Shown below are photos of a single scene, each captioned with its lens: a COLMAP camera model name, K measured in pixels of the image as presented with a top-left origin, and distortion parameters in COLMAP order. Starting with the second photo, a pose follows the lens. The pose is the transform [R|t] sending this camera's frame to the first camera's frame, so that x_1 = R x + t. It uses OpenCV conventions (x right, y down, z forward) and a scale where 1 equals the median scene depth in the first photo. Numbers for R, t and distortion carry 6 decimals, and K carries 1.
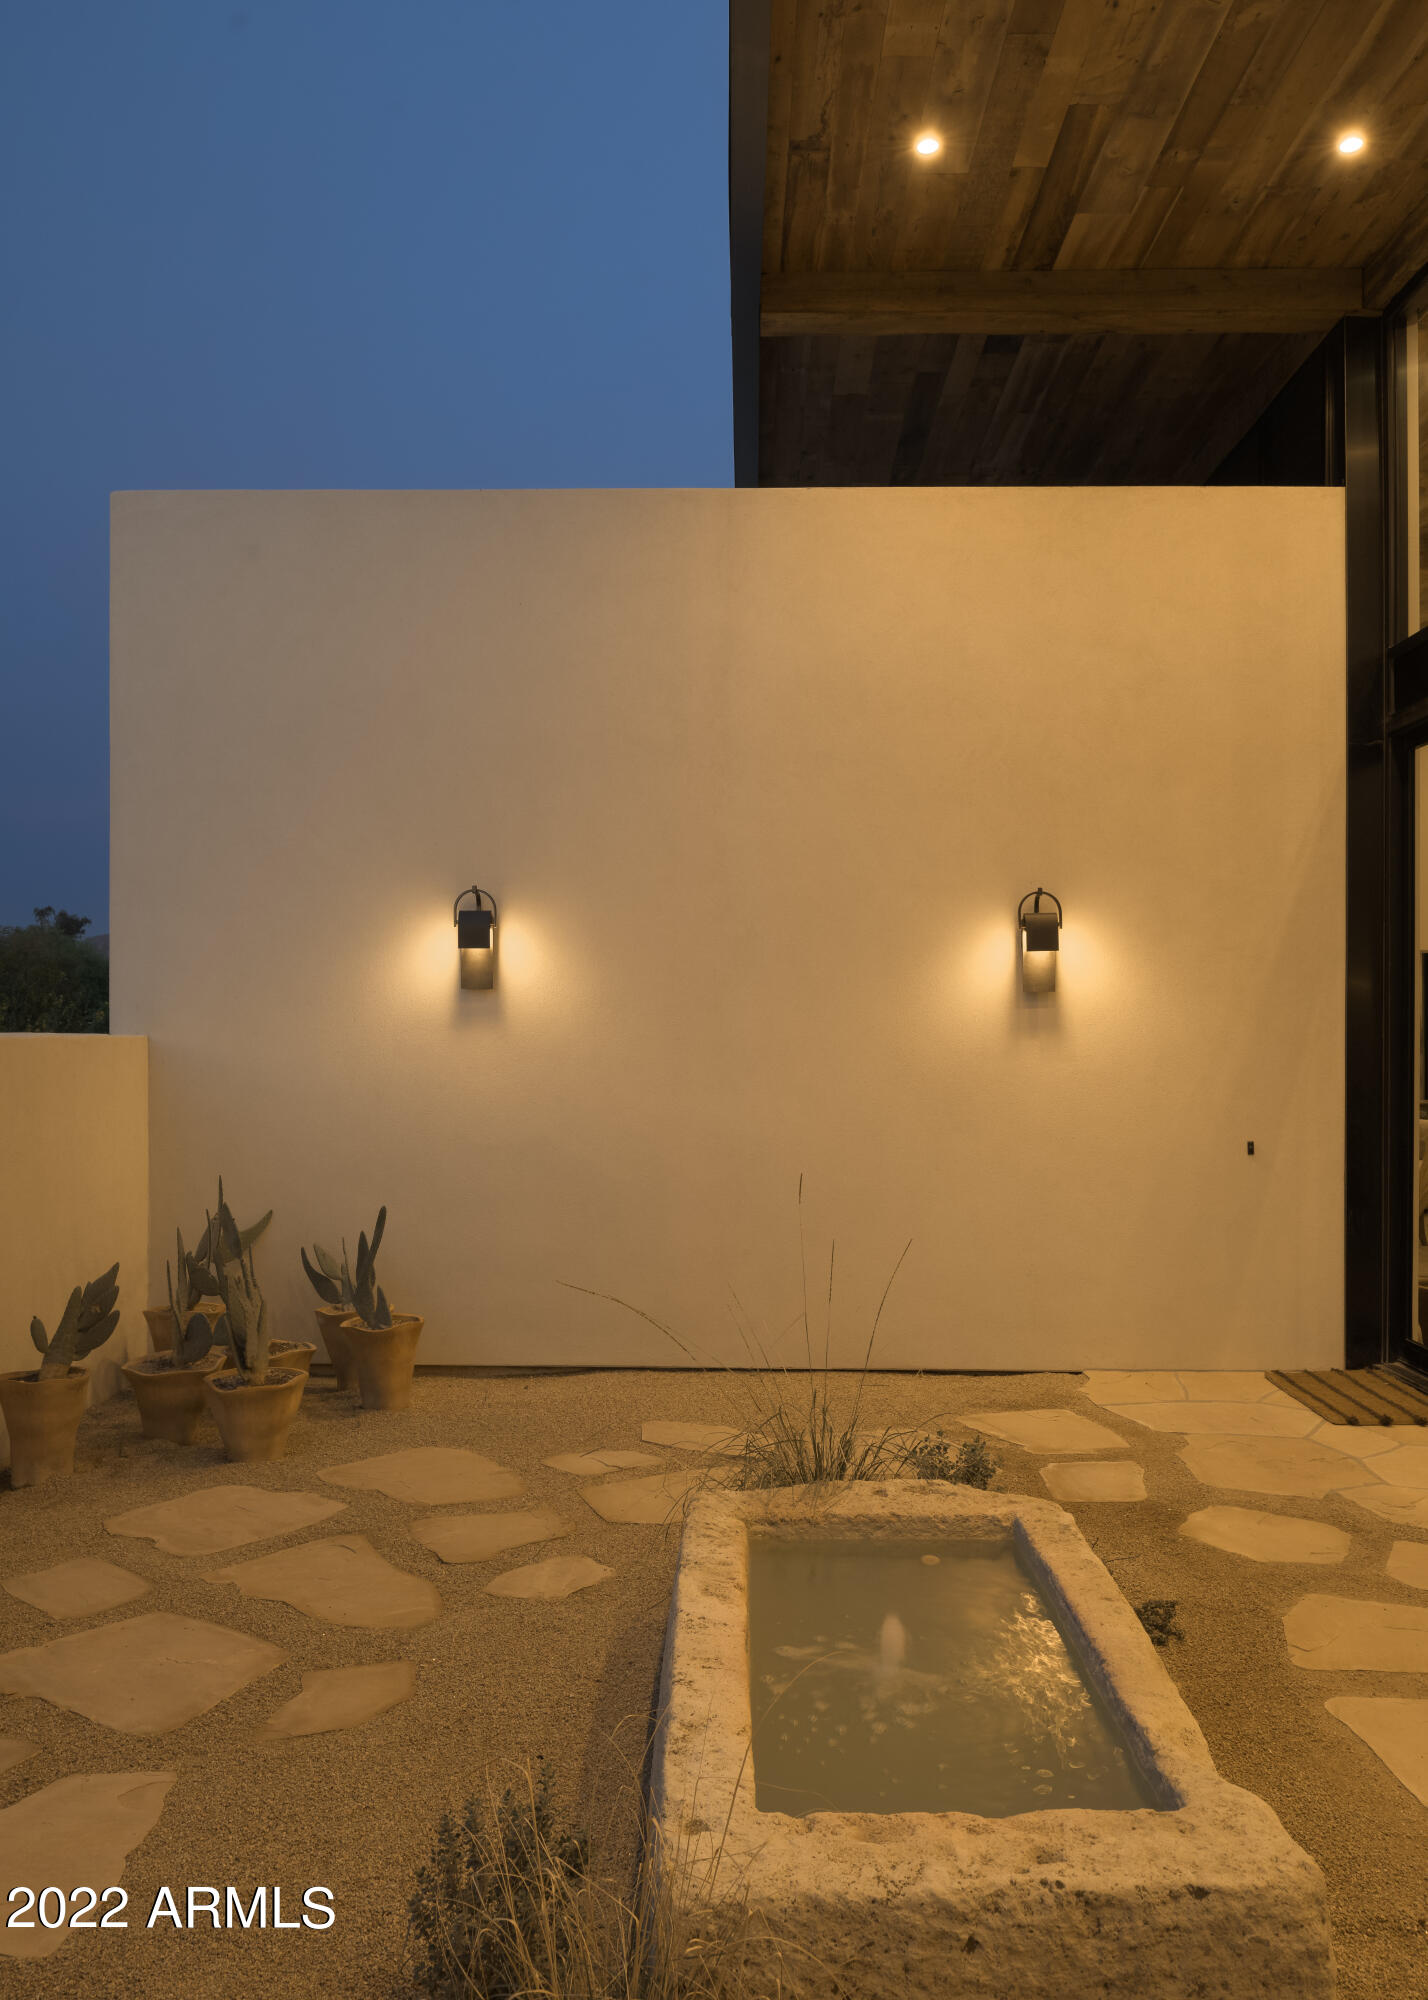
lens RADIAL K [[1481.8, 0, 714.9], [0, 1481.8, 1019.0], [0, 0, 1]] dist [-0.009278, -0.002858]
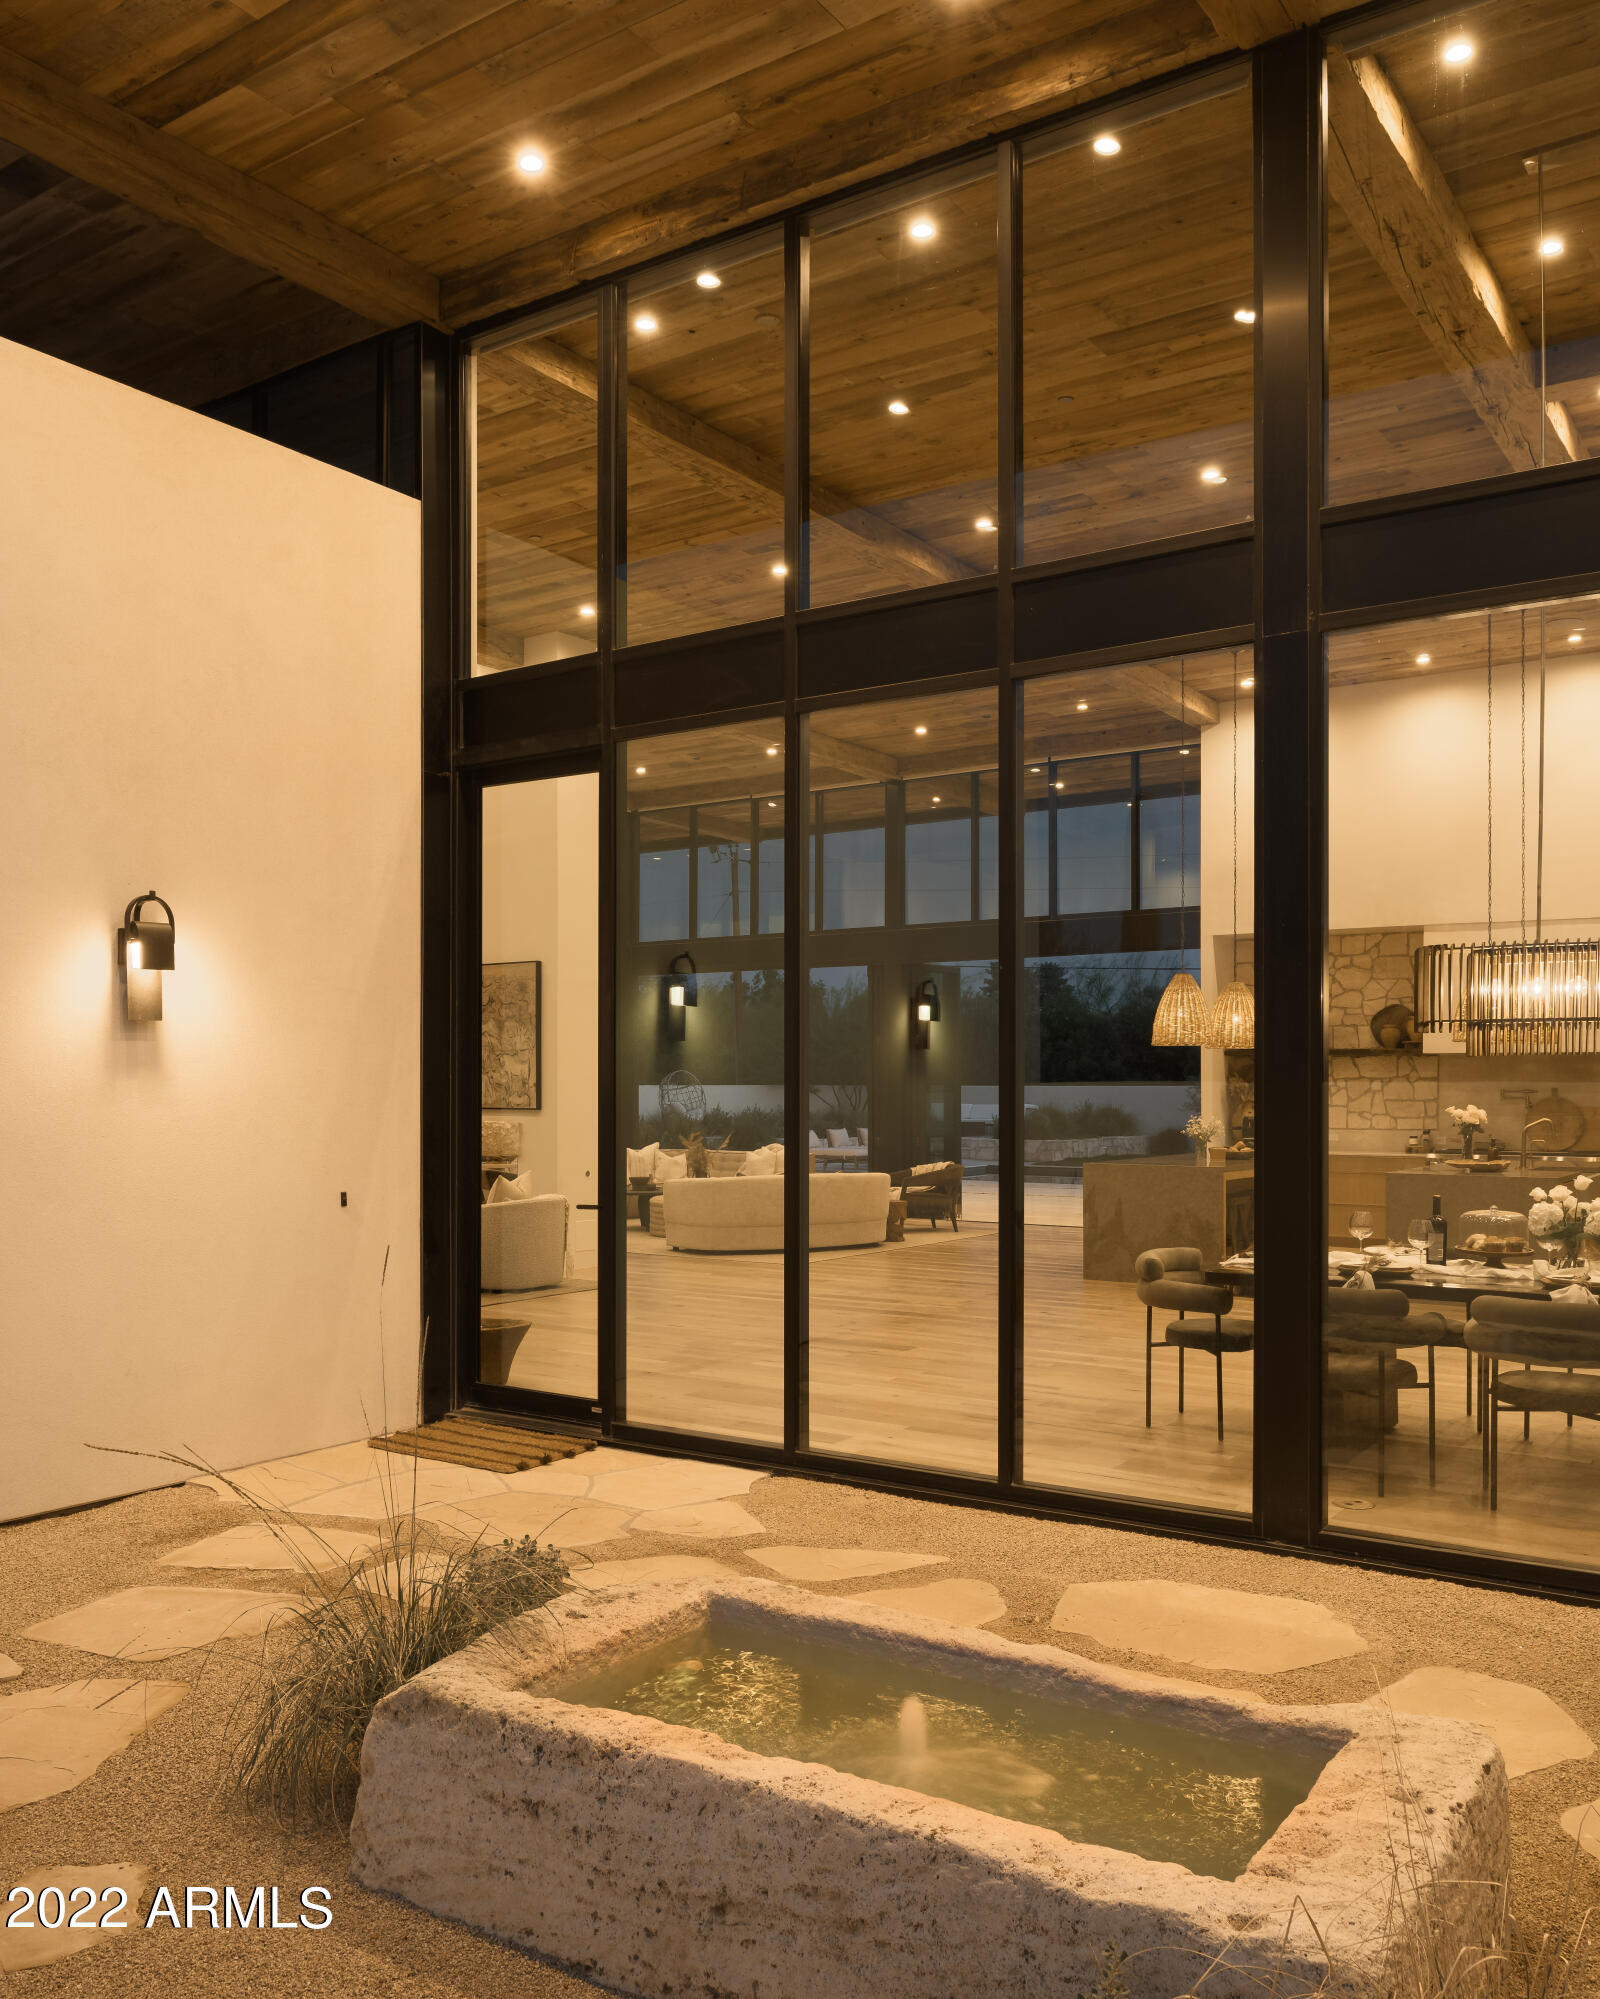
lens RADIAL K [[1639.8, 0, 767.4], [0, 1639.8, 1082.6], [0, 0, 1]] dist [-0.008714, -0.008373]
pose [[0.561370, -0.001613, 0.827563, -0.364847], [-0.005104, 0.999972, 0.005412, 0.009900], [-0.827549, -0.007262, 0.561346, 0.247289]]
